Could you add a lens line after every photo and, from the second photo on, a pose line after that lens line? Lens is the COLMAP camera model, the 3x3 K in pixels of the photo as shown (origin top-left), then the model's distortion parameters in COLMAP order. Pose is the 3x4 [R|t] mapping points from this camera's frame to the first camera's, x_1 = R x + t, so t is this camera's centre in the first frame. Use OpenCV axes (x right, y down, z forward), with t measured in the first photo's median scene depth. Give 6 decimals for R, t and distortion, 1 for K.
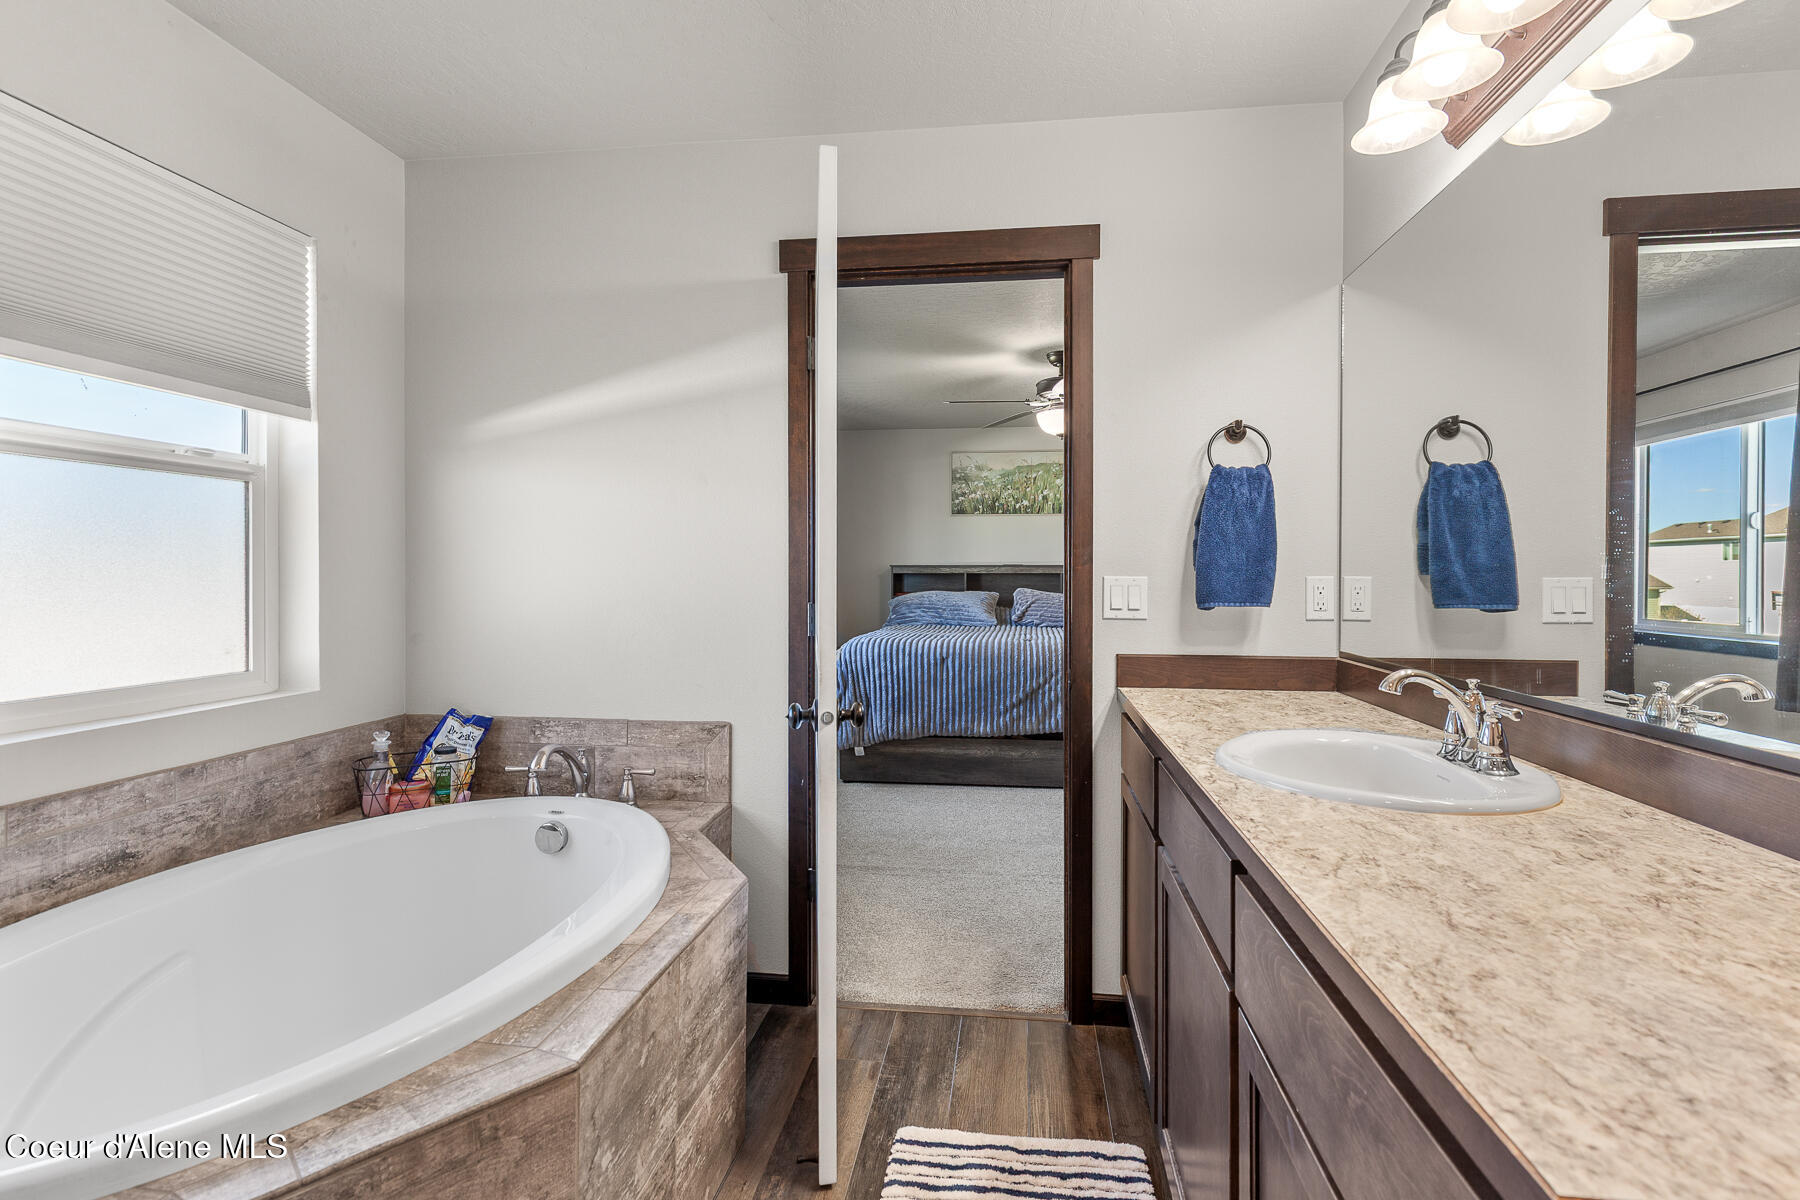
lens RADIAL K [[815.3, 0, 901.2], [0, 815.3, 585.6], [0, 0, 1]] dist [0.002352, 0.000005]
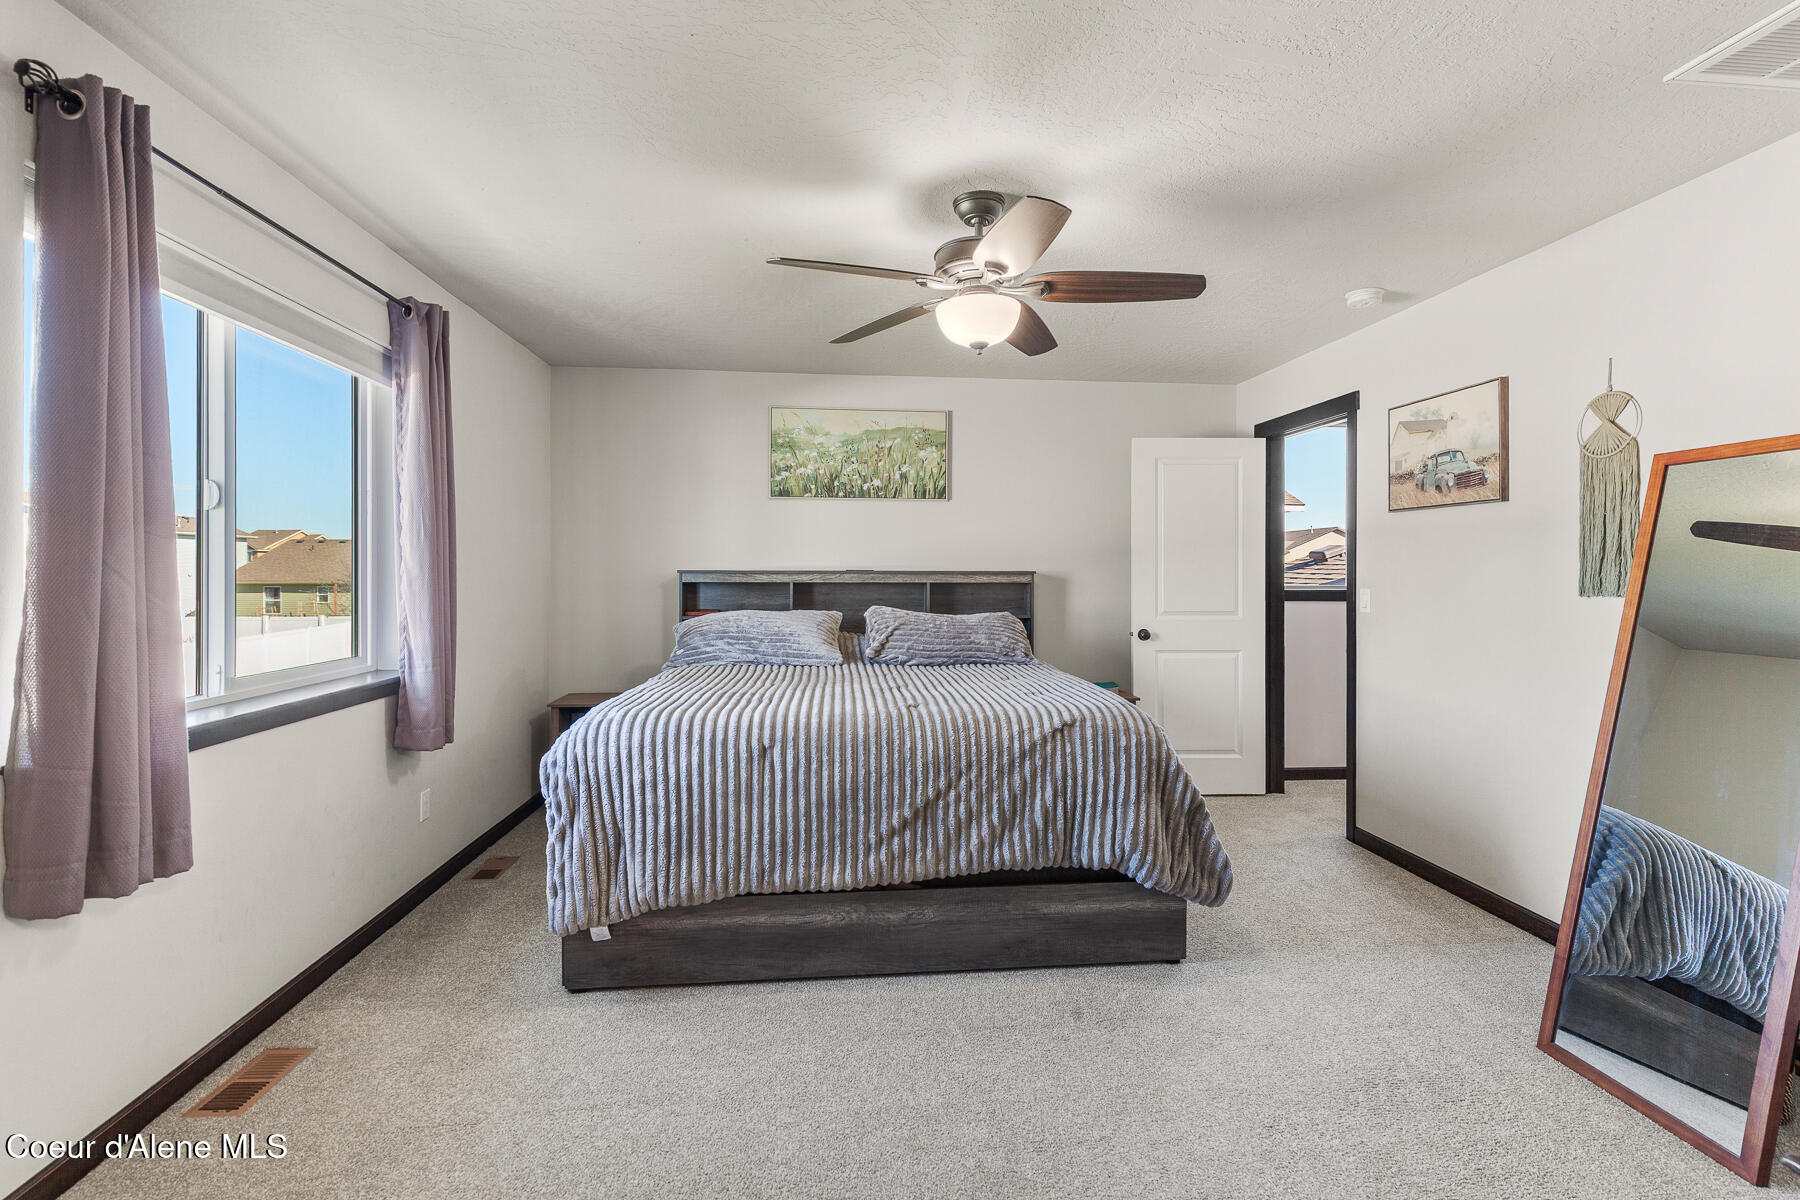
lens RADIAL K [[815.3, 0, 909.8], [0, 815.3, 570.1], [0, 0, 1]] dist [0.002352, 0.000005]
pose [[0.970410, 0.002023, 0.241455, 0.011060], [0.001930, 0.999868, -0.016131, -0.016123], [-0.241456, 0.016120, 0.970278, 0.347643]]
